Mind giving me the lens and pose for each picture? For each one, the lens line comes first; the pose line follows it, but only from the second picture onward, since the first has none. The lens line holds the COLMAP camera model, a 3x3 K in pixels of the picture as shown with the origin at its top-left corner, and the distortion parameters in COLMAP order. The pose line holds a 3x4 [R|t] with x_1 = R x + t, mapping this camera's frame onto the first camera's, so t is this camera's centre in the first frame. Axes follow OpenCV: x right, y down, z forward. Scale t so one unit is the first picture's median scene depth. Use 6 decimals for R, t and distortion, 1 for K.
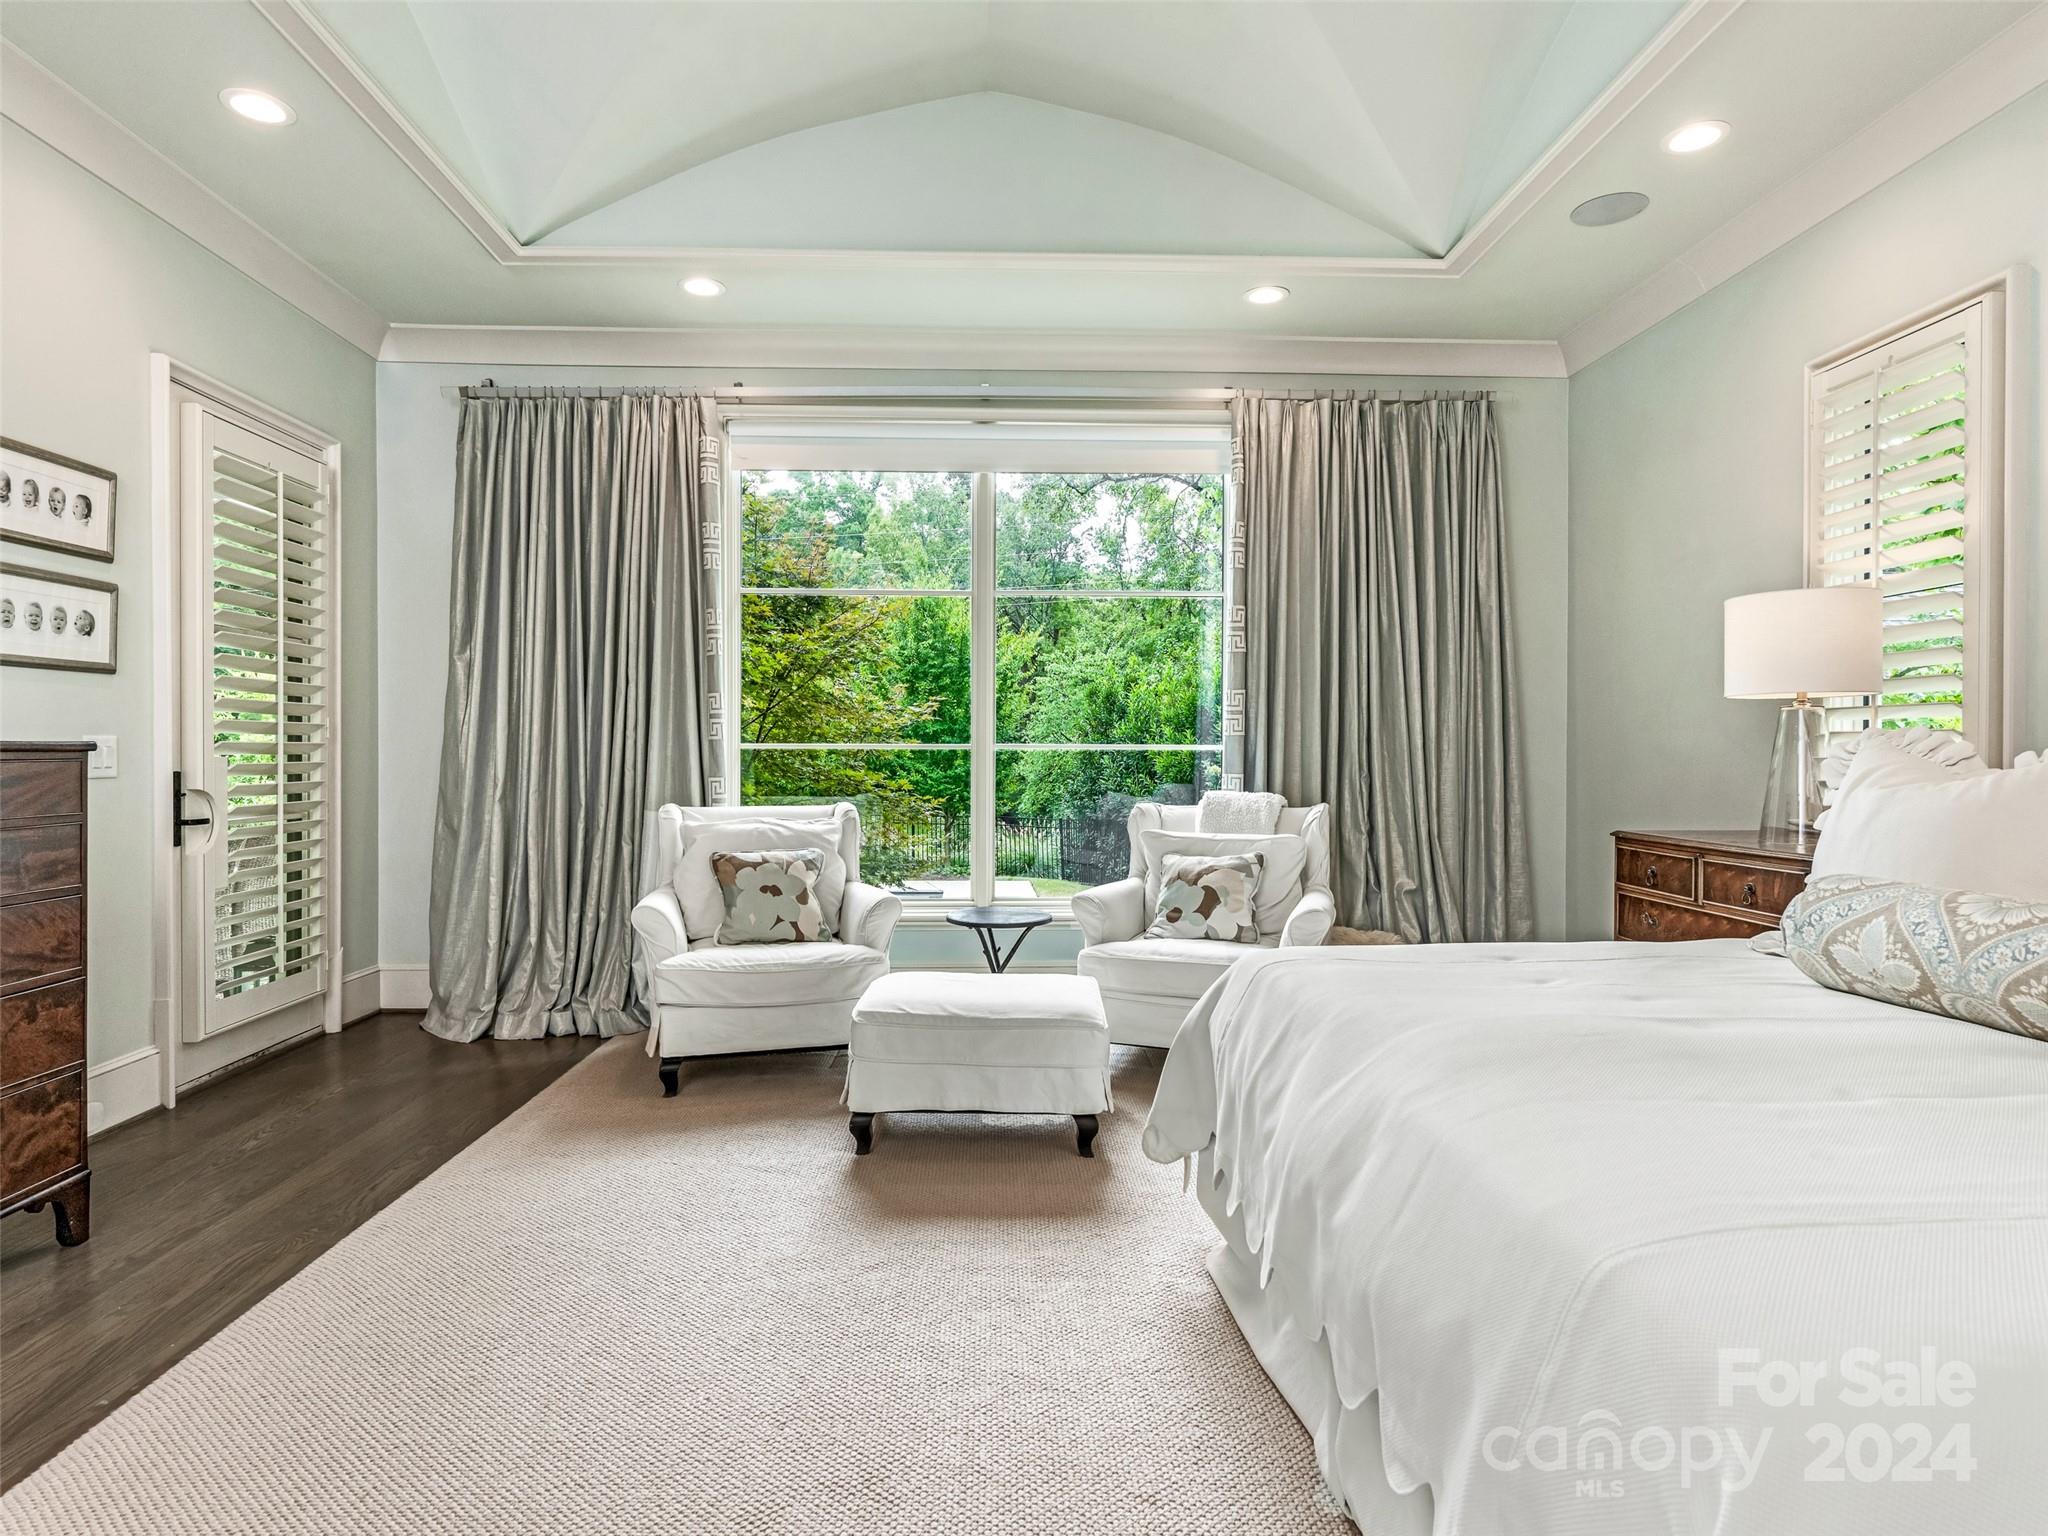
lens RADIAL K [[1103.6, 0, 1019.5], [0, 1103.6, 764.6], [0, 0, 1]] dist [-0.003272, -0.000490]
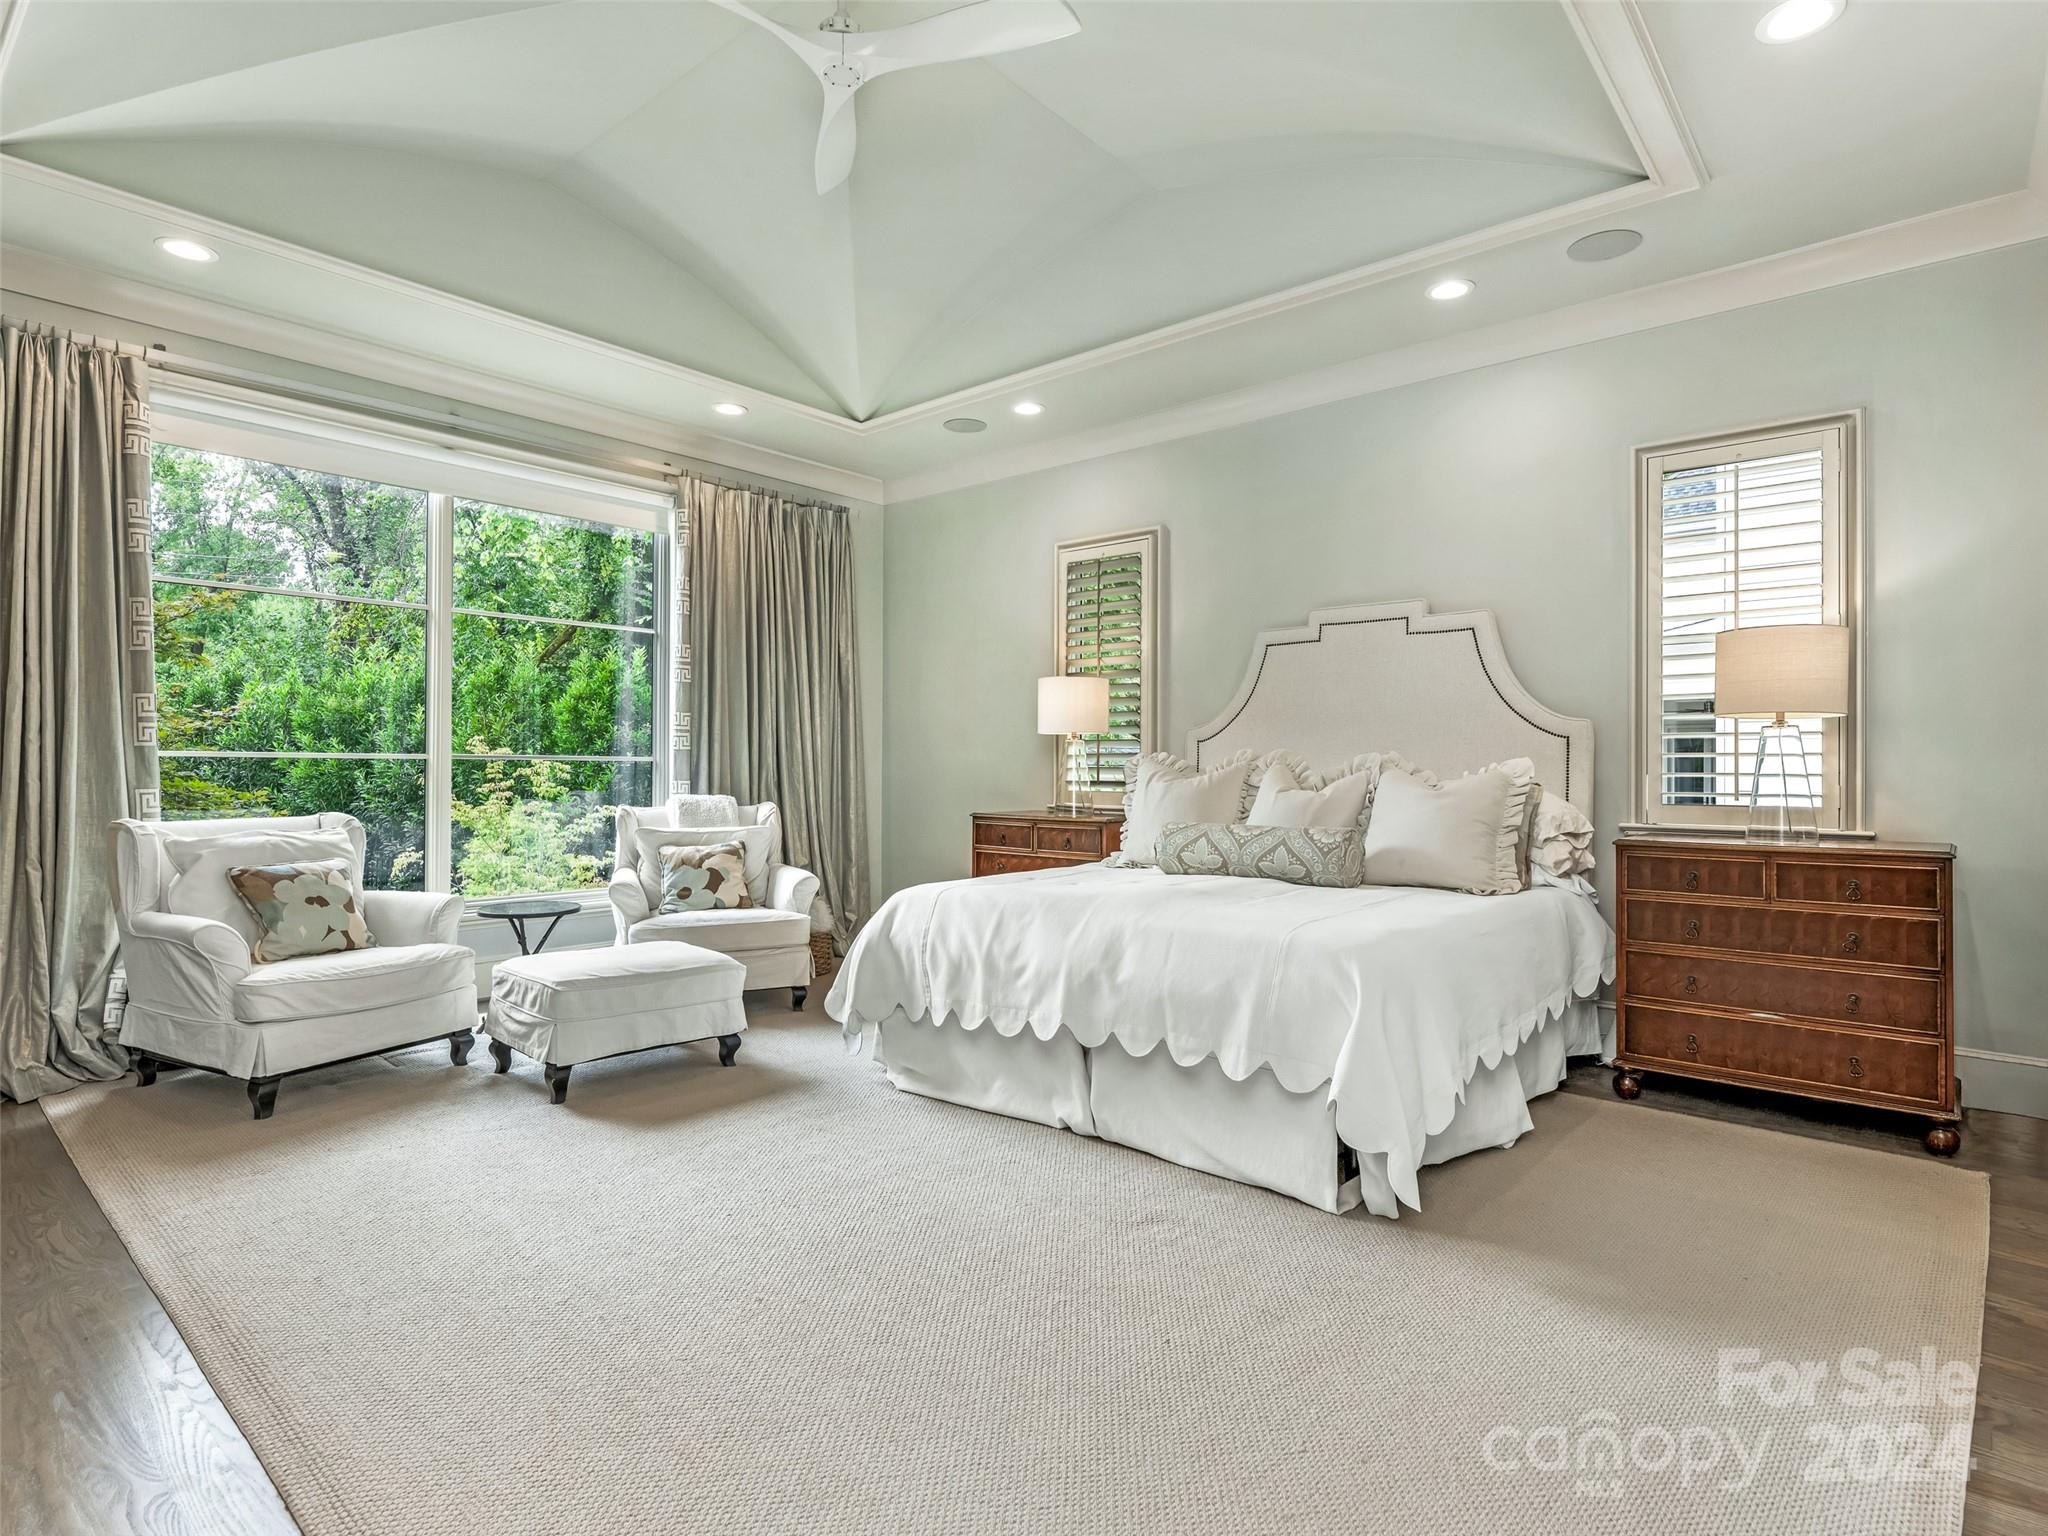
lens RADIAL K [[1076.5, 0, 1012.6], [0, 1076.5, 766.7], [0, 0, 1]] dist [-0.004139, -0.001596]
pose [[0.687108, 0.001586, 0.726554, -0.494014], [0.003096, 0.999982, -0.005111, 0.000619], [-0.726549, 0.005761, 0.687091, -0.110439]]
